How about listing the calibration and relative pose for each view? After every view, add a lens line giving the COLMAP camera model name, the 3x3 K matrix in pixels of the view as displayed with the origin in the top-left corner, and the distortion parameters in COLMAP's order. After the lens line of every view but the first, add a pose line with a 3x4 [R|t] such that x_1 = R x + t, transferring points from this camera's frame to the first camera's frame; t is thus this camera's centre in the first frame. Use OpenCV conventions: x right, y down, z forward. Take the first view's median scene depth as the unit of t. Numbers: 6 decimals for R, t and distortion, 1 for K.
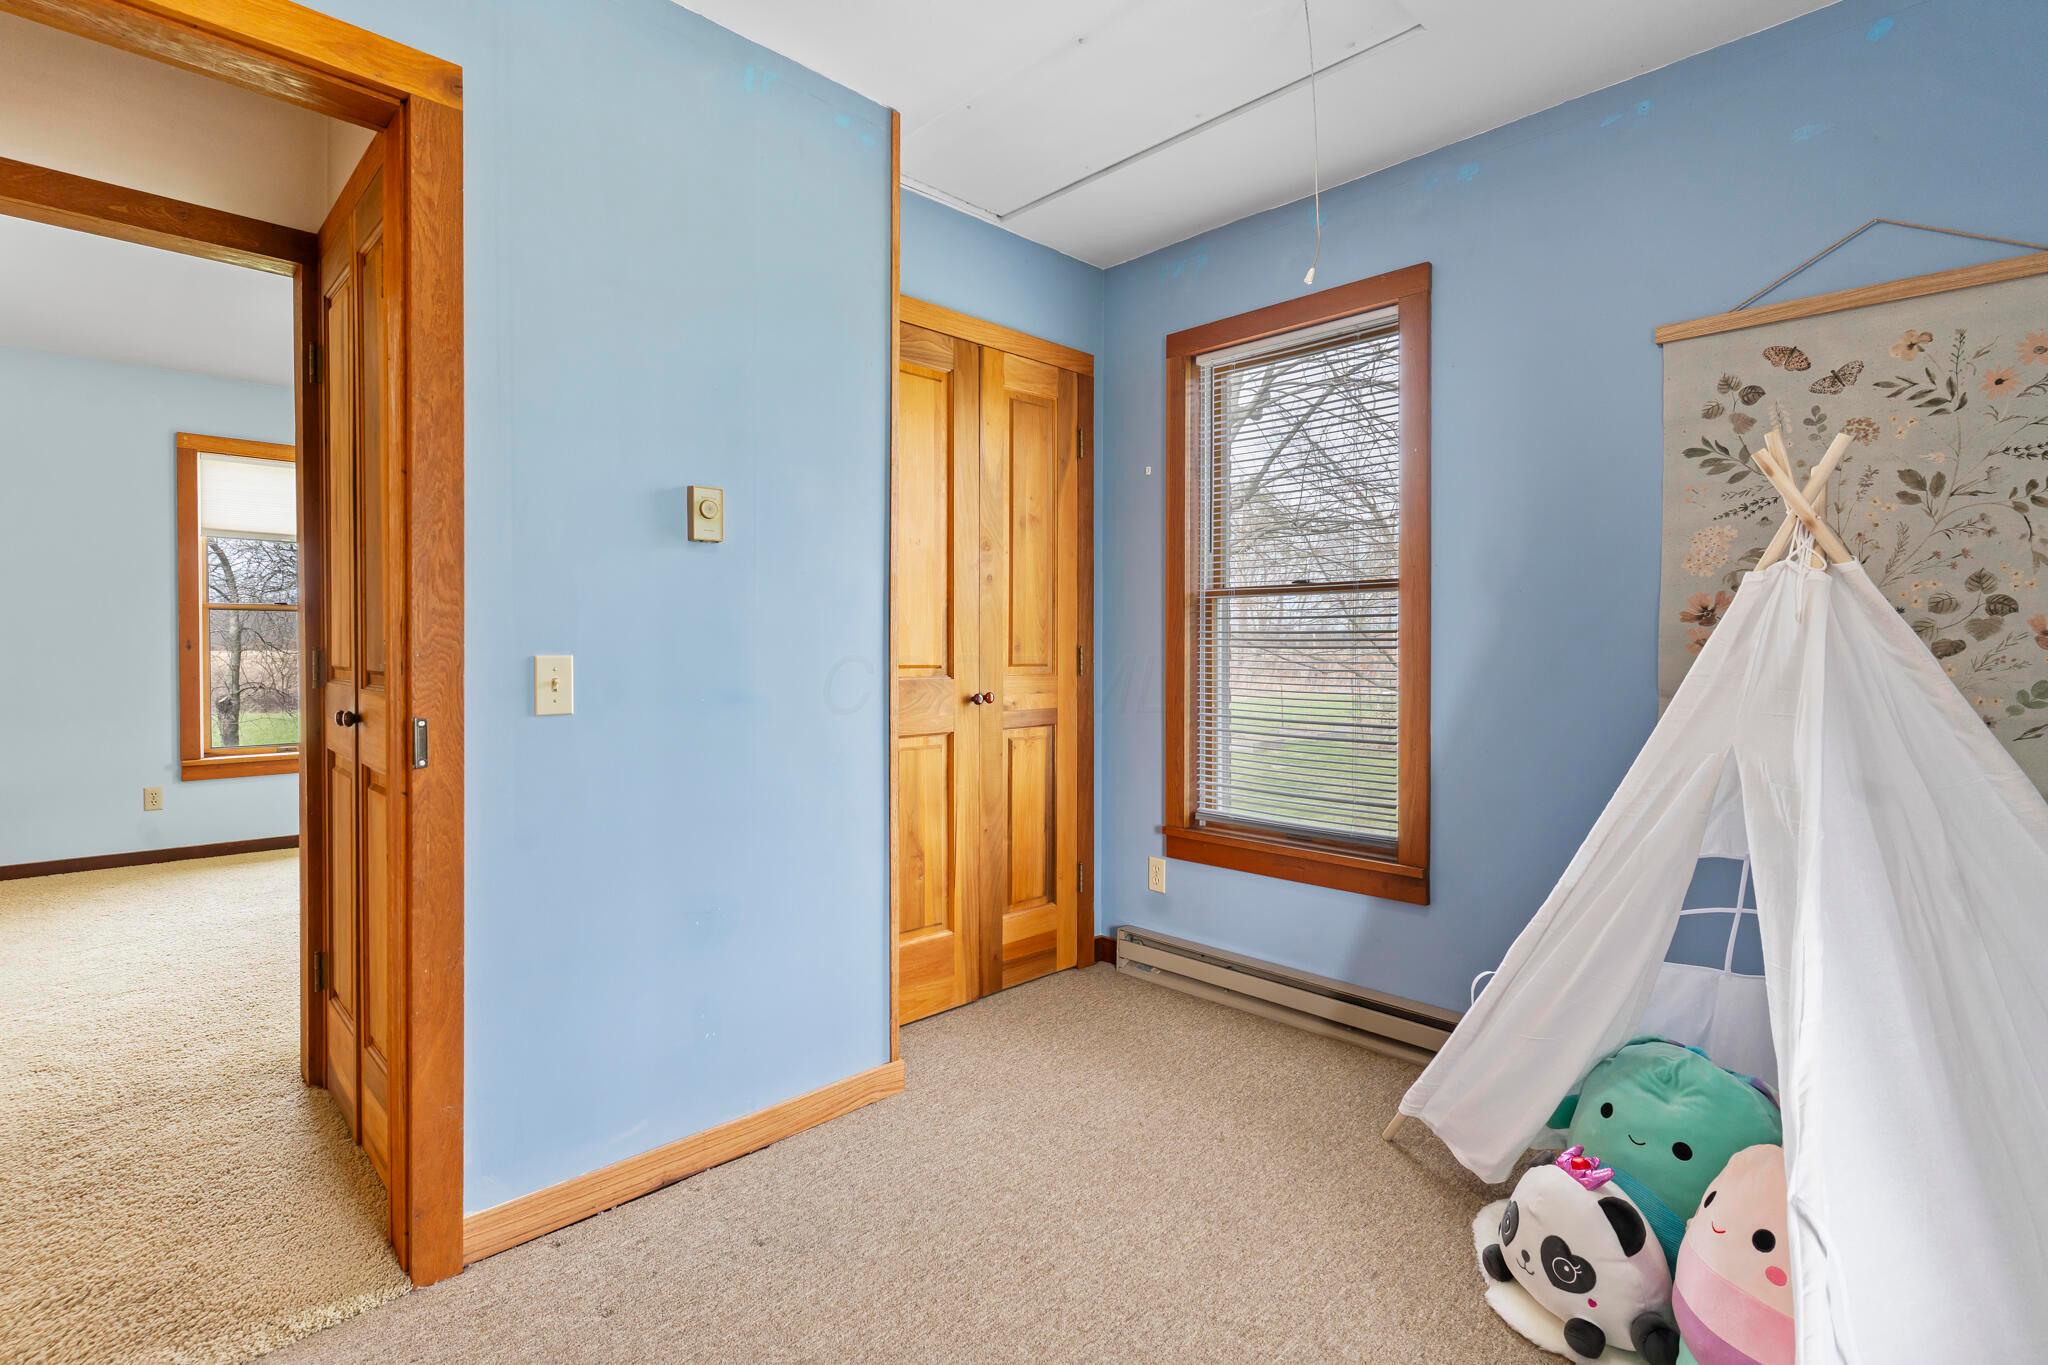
lens RADIAL K [[968.9, 0, 1023.1], [0, 968.9, 661.3], [0, 0, 1]] dist [0.000640, -0.000002]
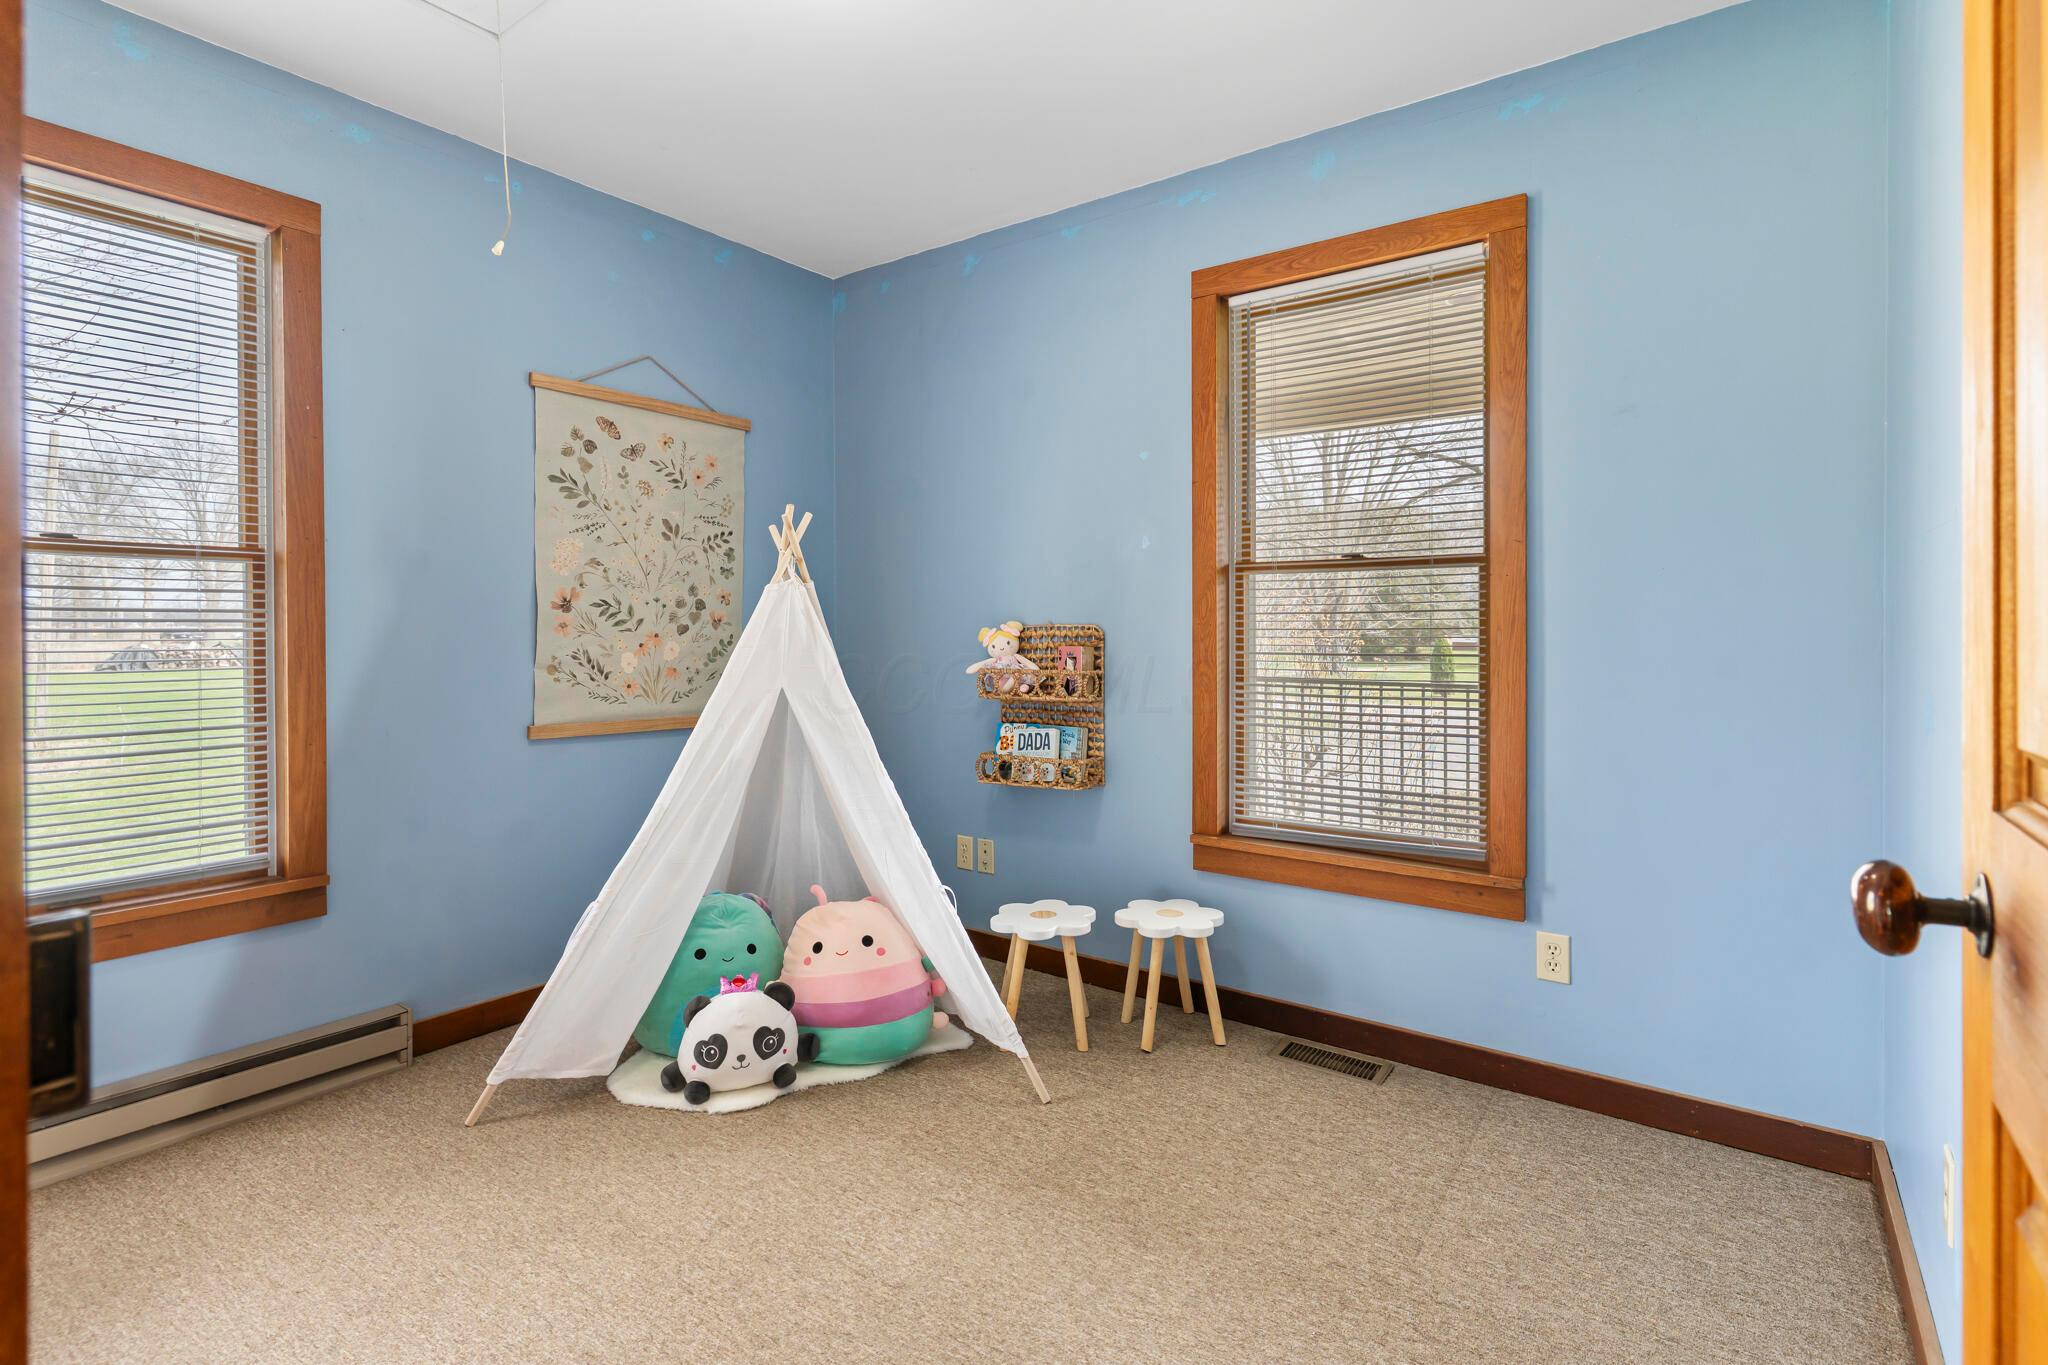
lens RADIAL K [[980.2, 0, 1019.6], [0, 980.2, 633.9], [0, 0, 1]] dist [0.000890, 0.000091]
pose [[-0.160577, -0.006512, 0.987002, -0.762145], [0.014915, 0.999848, 0.009023, -0.011303], [-0.986911, 0.016170, -0.160456, 0.649866]]
